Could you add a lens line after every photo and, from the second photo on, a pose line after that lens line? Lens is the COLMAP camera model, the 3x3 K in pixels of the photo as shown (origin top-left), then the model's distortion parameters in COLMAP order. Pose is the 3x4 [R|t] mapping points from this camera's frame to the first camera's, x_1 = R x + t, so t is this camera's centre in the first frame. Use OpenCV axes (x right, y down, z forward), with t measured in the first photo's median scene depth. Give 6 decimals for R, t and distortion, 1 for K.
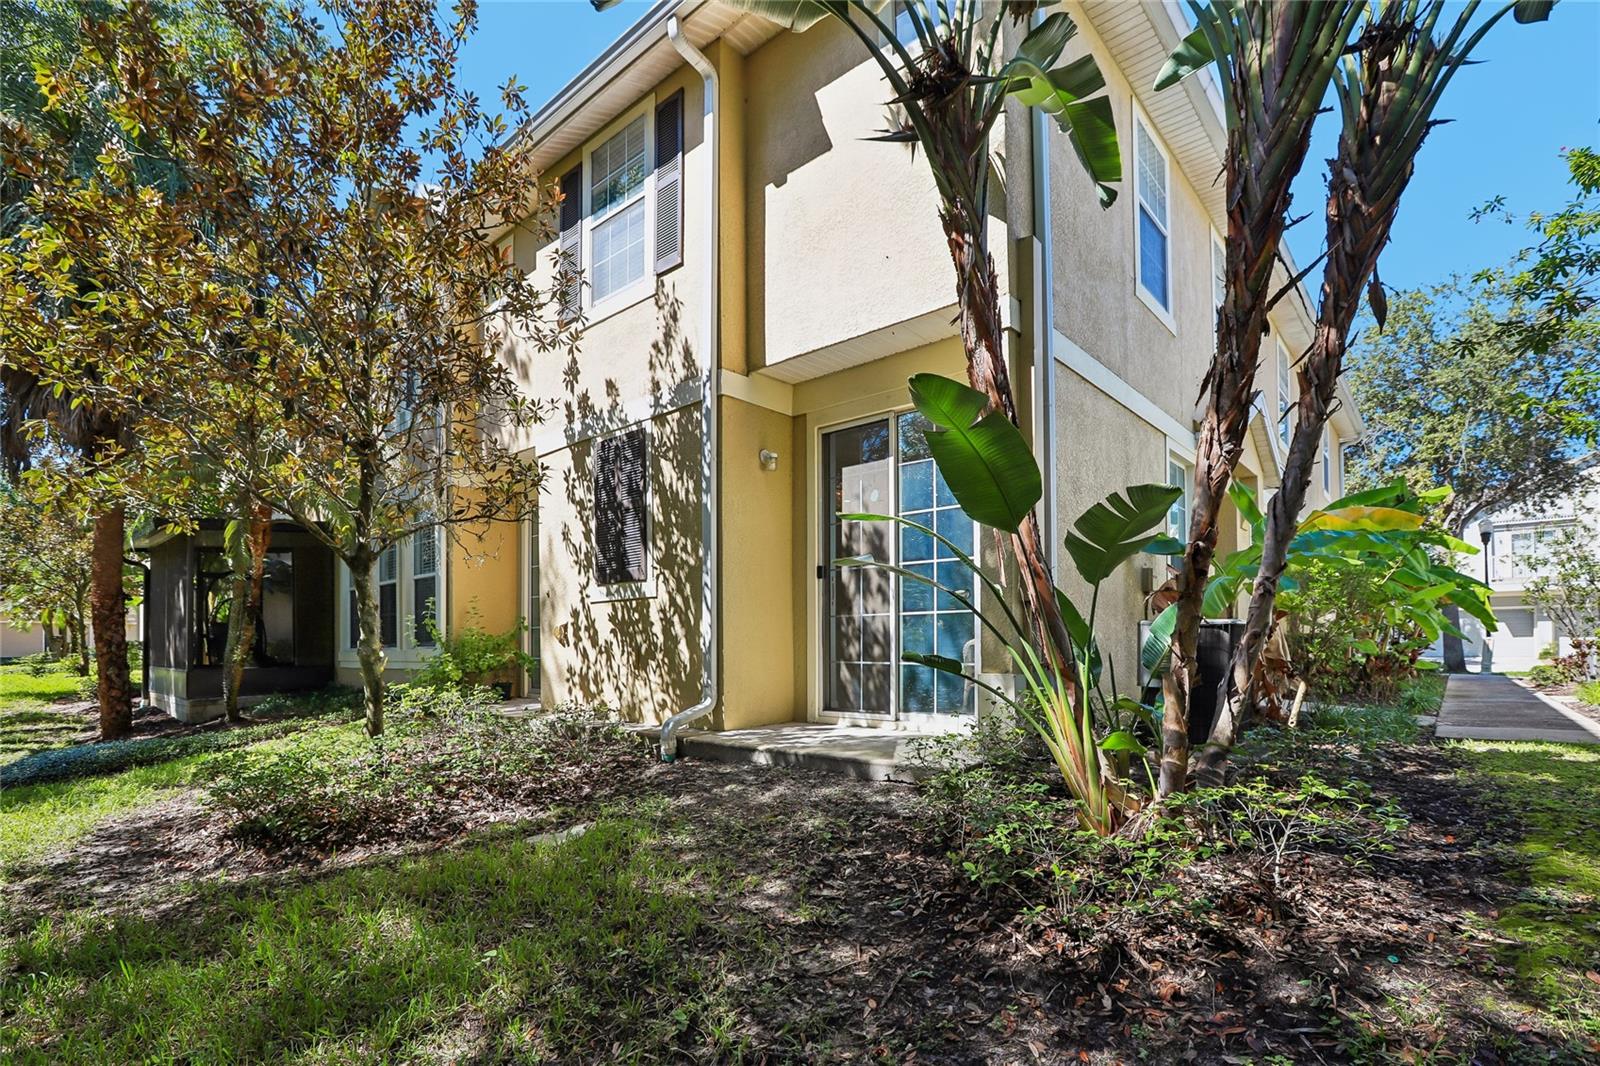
lens RADIAL K [[740.4, 0, 772.5], [0, 740.4, 644.4], [0, 0, 1]] dist [-0.024758, 0.012123]
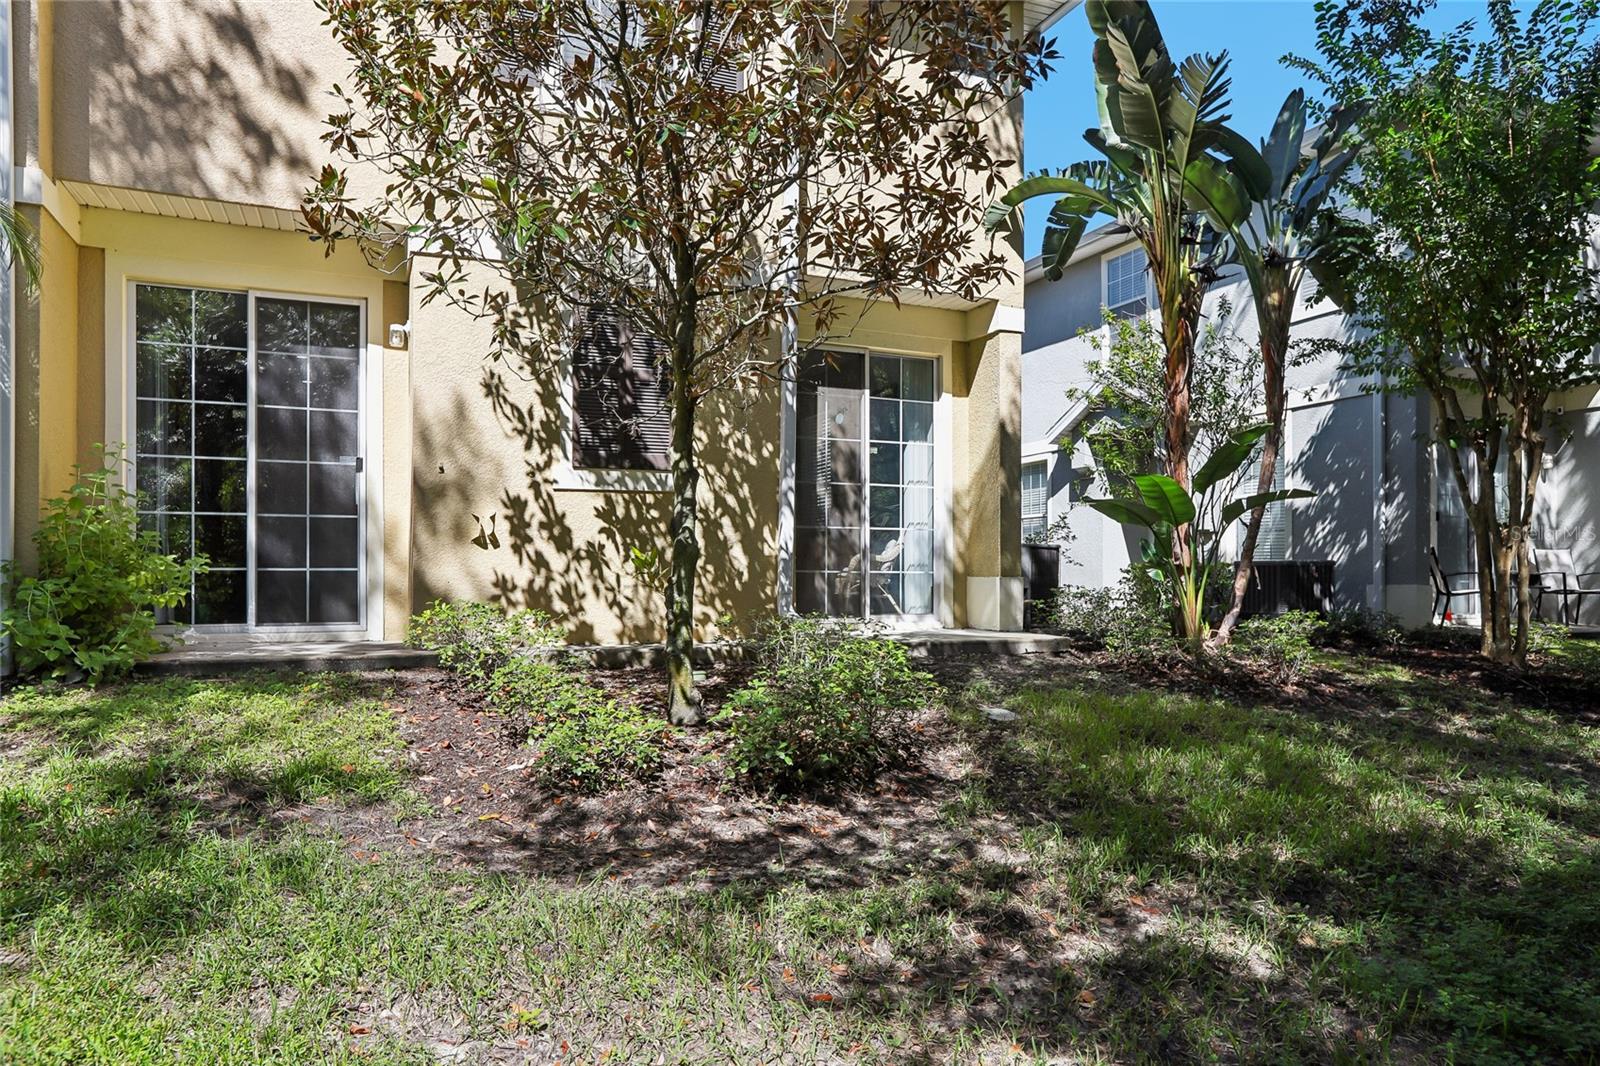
lens RADIAL K [[1037.4, 0, 760.3], [0, 1037.4, 574.8], [0, 0, 1]] dist [-0.007569, -0.001432]
pose [[0.431354, 0.002074, 0.902180, -1.213435], [-0.004793, 0.999989, -0.000007, 0.029191], [-0.902170, -0.004321, 0.431359, 0.412044]]
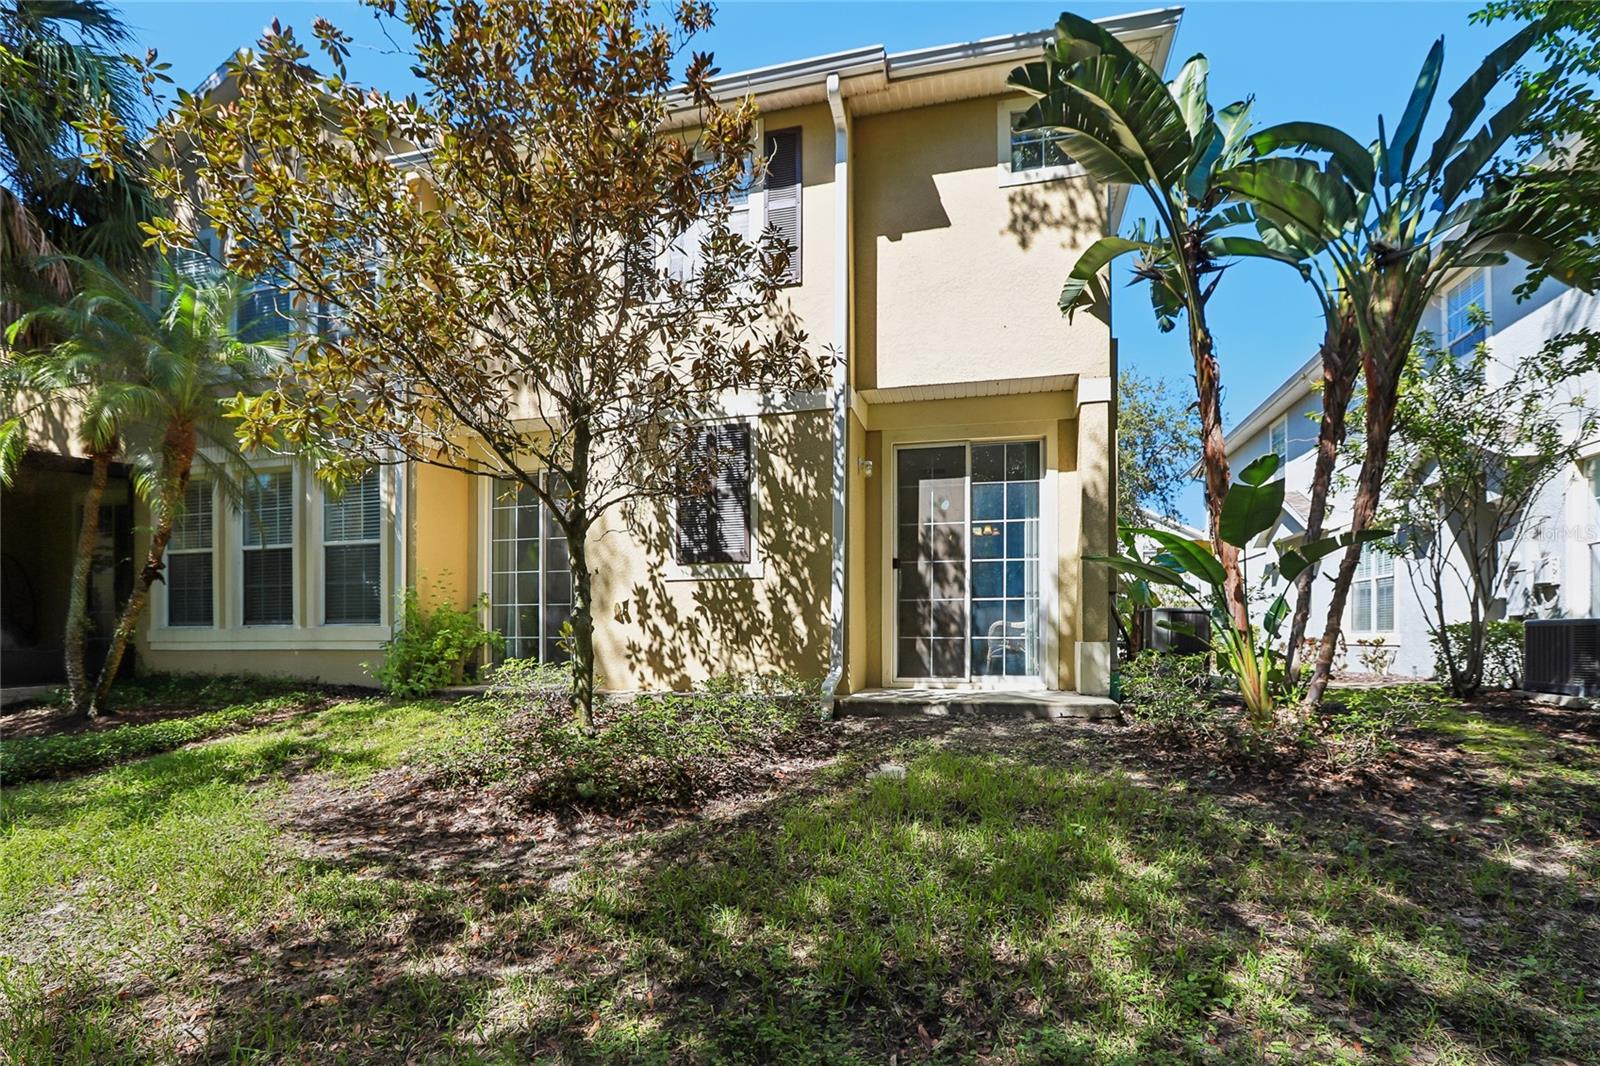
lens RADIAL K [[740.4, 0, 768.4], [0, 740.4, 649.6], [0, 0, 1]] dist [-0.024758, 0.012123]
pose [[0.895681, 0.000467, 0.444697, -0.645080], [-0.005523, 0.999934, 0.010074, 0.031418], [-0.444663, -0.011479, 0.895624, 0.004257]]
